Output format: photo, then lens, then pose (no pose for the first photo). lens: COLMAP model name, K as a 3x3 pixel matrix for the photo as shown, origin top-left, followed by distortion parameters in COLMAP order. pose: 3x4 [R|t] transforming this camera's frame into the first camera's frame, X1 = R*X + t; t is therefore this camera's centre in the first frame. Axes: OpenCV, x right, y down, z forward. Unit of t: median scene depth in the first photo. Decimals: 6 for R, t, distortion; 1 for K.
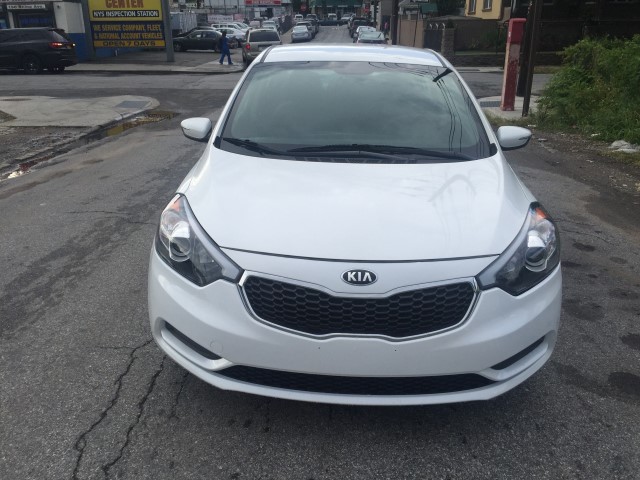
lens RADIAL K [[546.8, 0, 324.0], [0, 546.8, 239.3], [0, 0, 1]] dist [0.085159, -0.133326]
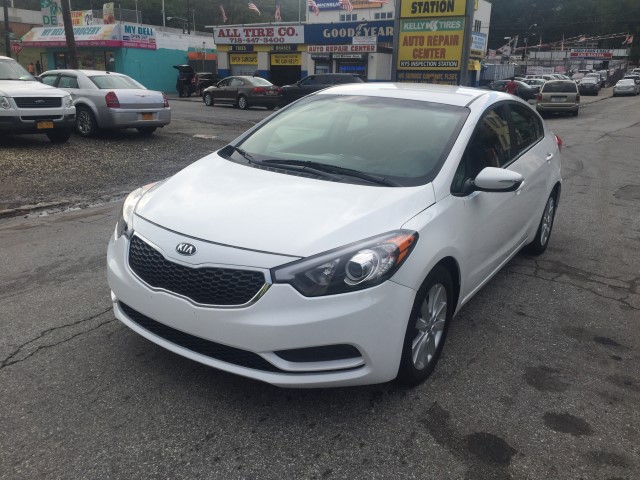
lens RADIAL K [[546.8, 0, 324.0], [0, 546.8, 239.3], [0, 0, 1]] dist [0.085159, -0.133326]
pose [[0.852236, 0.174266, -0.493280, 0.709016], [-0.214175, 0.976474, -0.025060, 0.008410], [0.477308, 0.127005, 0.869509, 0.037978]]
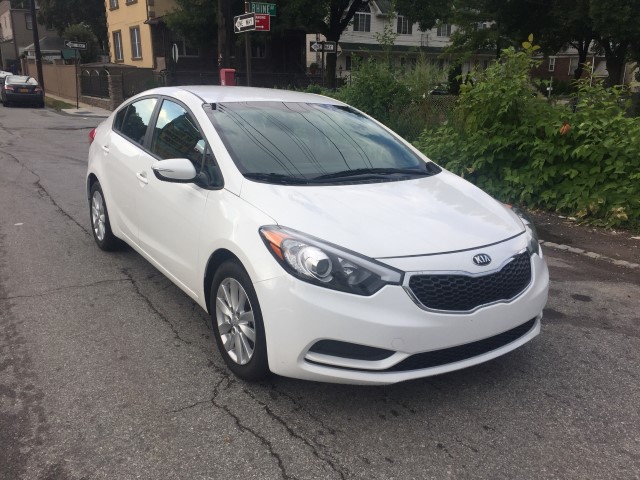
lens RADIAL K [[546.8, 0, 324.0], [0, 546.8, 239.3], [0, 0, 1]] dist [0.085159, -0.133326]
pose [[0.810284, -0.145067, 0.567798, -0.723753], [0.189159, 0.981760, -0.019112, -0.017735], [-0.554669, 0.122891, 0.822946, 0.094254]]
